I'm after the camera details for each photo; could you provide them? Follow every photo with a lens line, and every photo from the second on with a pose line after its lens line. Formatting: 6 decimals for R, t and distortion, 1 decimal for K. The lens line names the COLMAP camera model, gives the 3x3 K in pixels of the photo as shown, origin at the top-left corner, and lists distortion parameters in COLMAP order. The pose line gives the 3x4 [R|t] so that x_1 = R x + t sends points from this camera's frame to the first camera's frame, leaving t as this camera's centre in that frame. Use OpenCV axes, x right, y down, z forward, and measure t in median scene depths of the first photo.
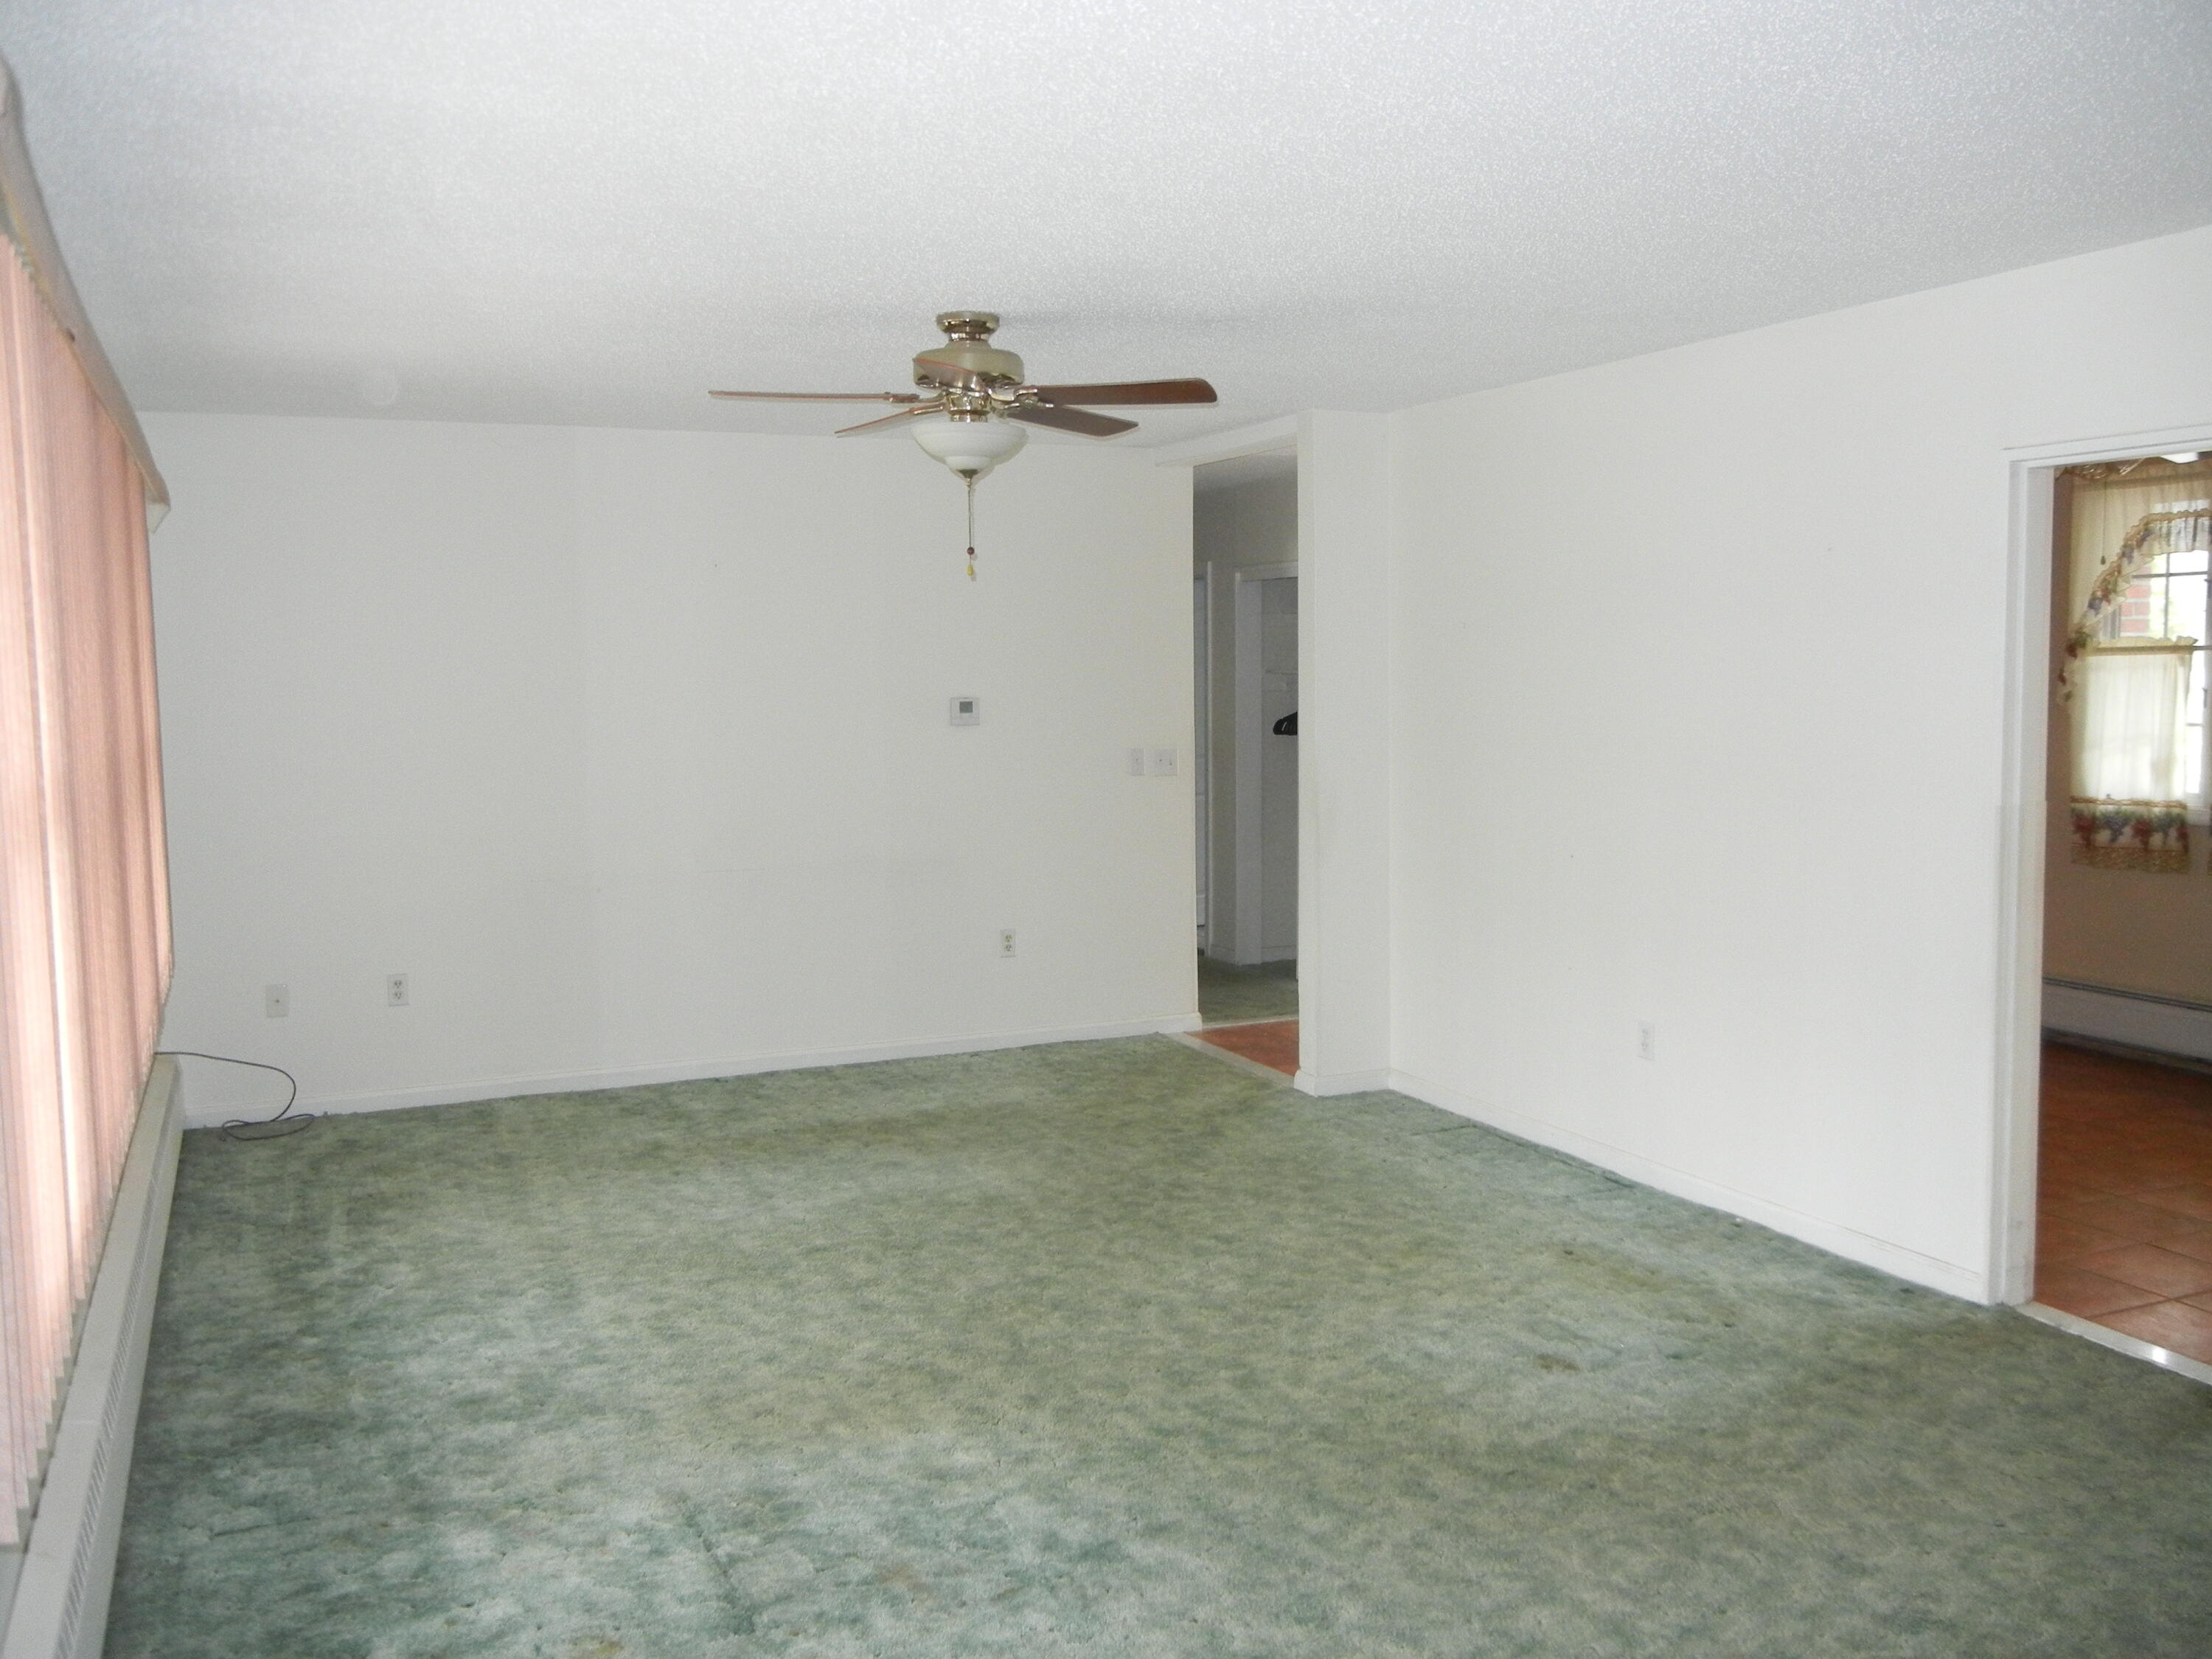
lens RADIAL K [[1907.5, 0, 1105.8], [0, 1907.5, 830.8], [0, 0, 1]] dist [-0.006056, 0.004263]
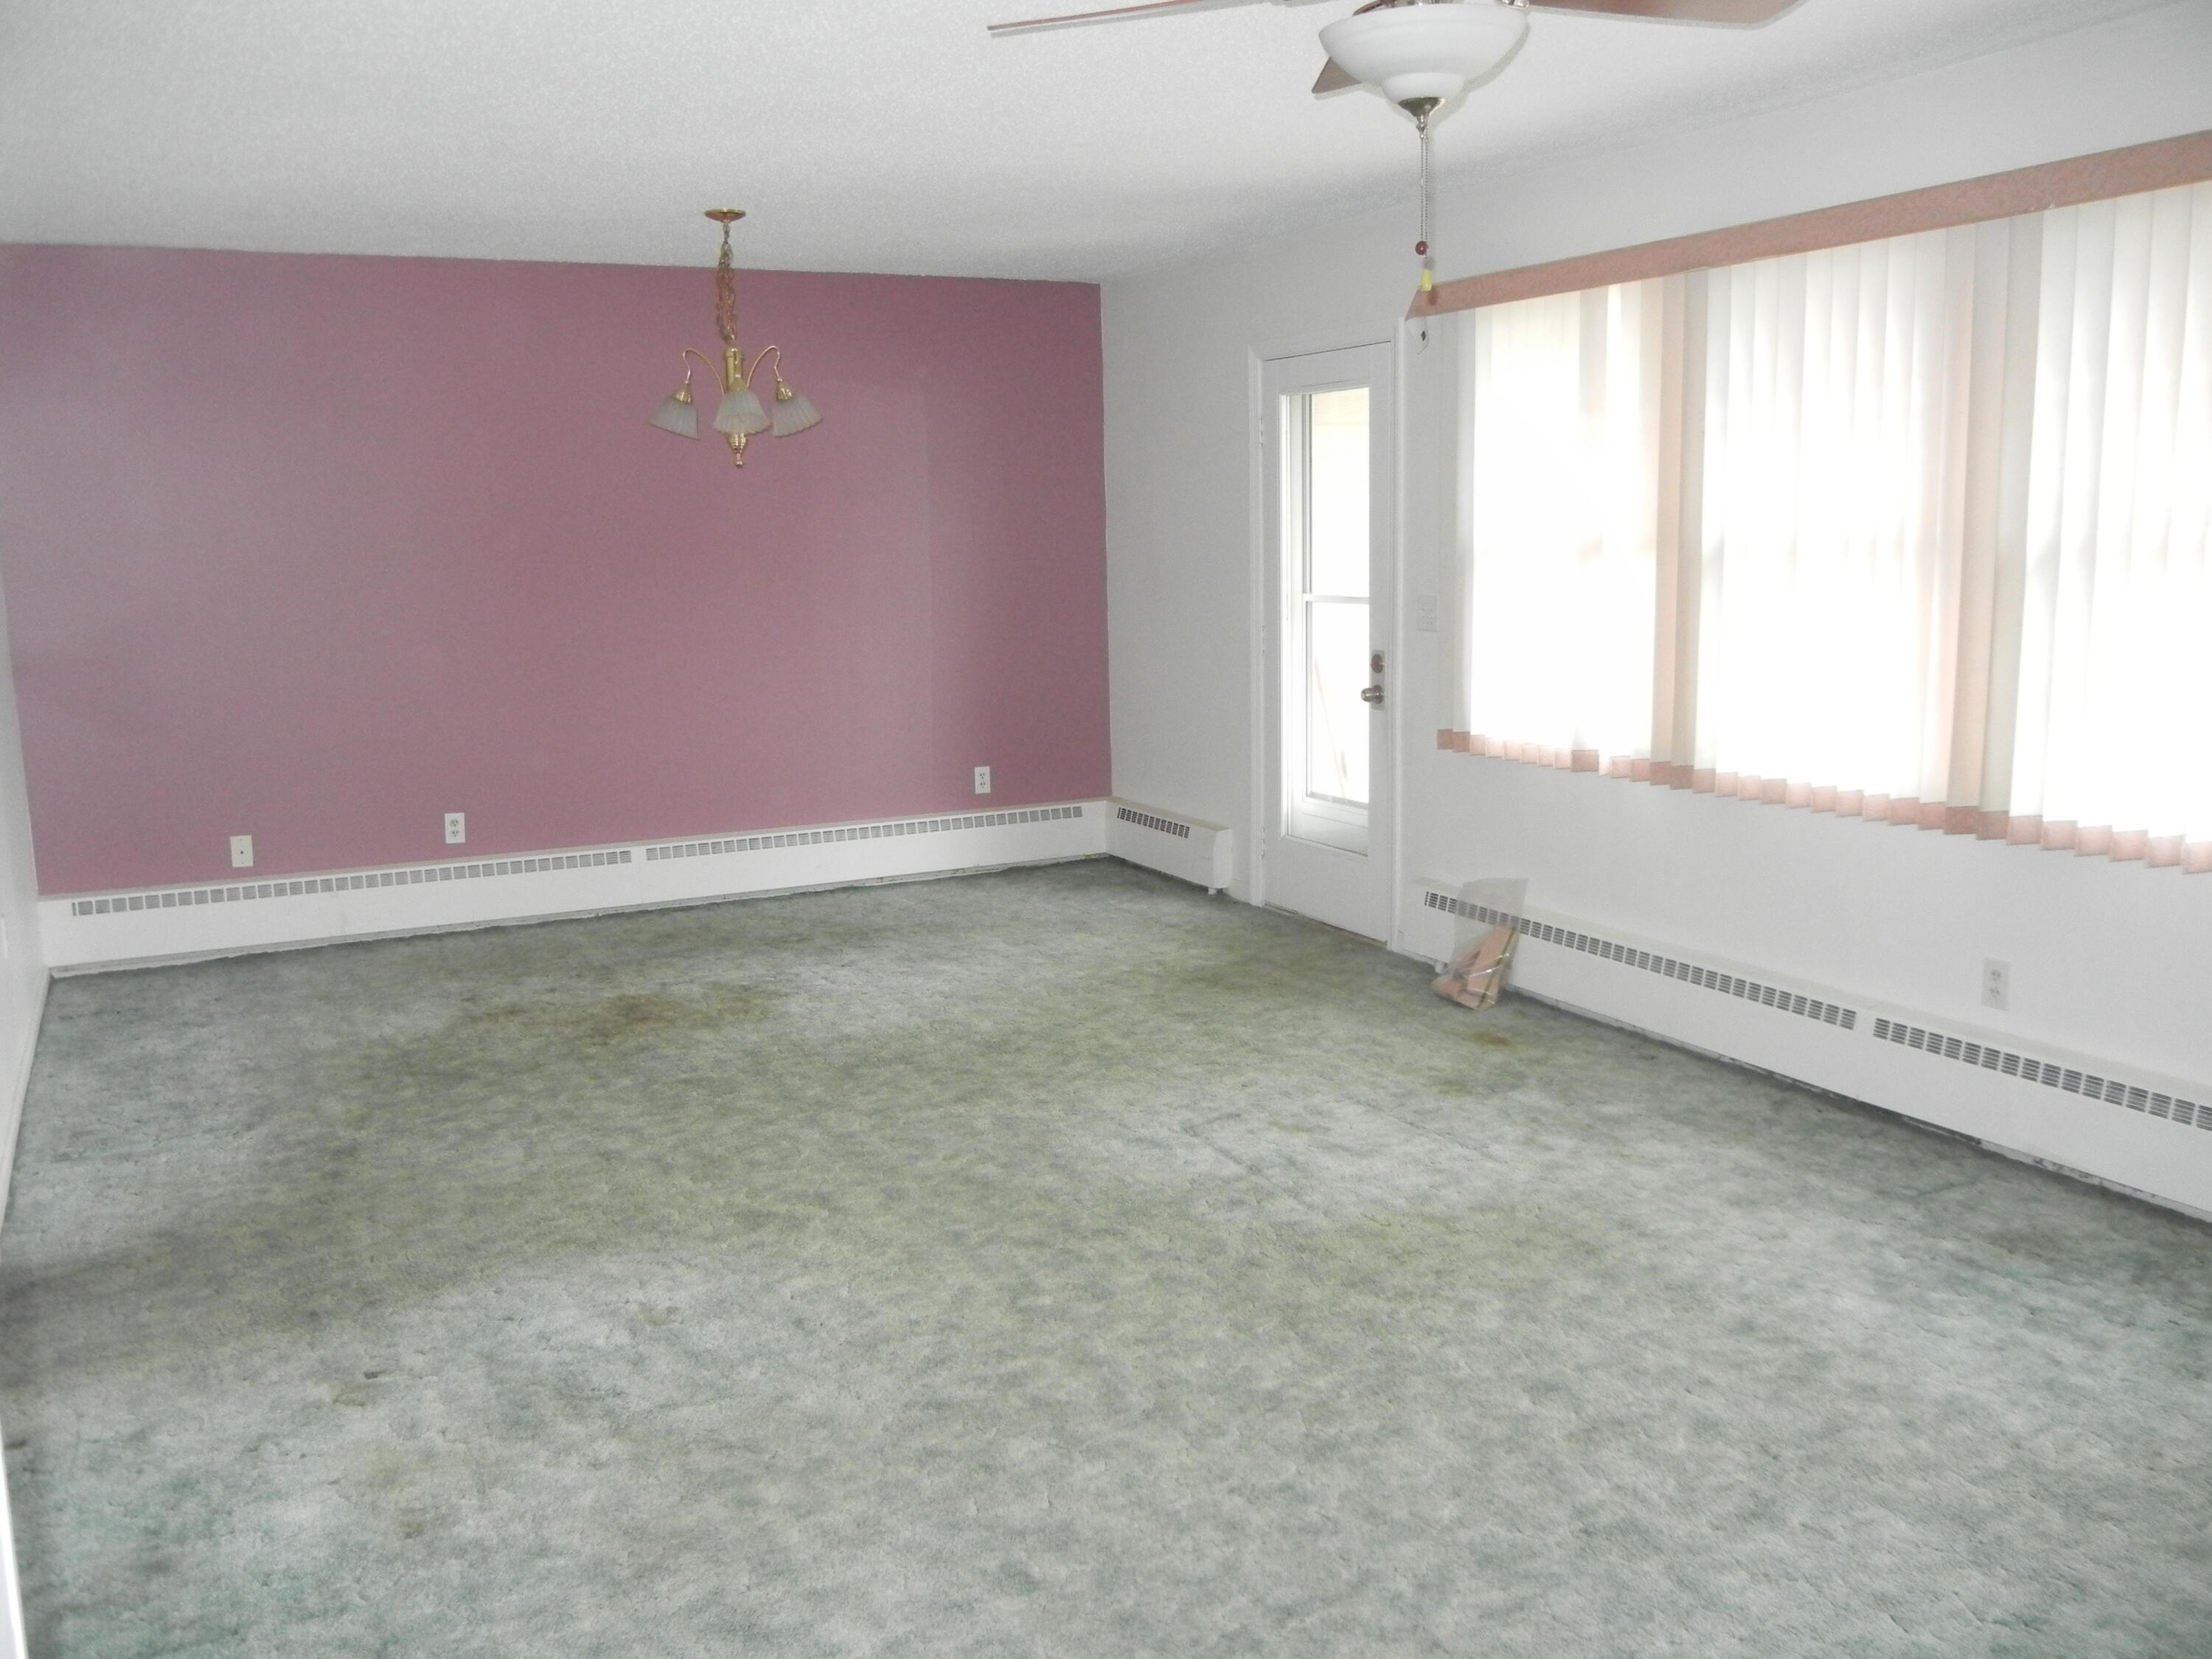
lens RADIAL K [[1907.5, 0, 1109.2], [0, 1907.5, 829.7], [0, 0, 1]] dist [-0.006056, 0.004263]
pose [[-0.998308, 0.038835, -0.043270, 0.061331], [0.026976, 0.968645, 0.246979, -0.135508], [0.051505, 0.245394, -0.968054, 1.763546]]
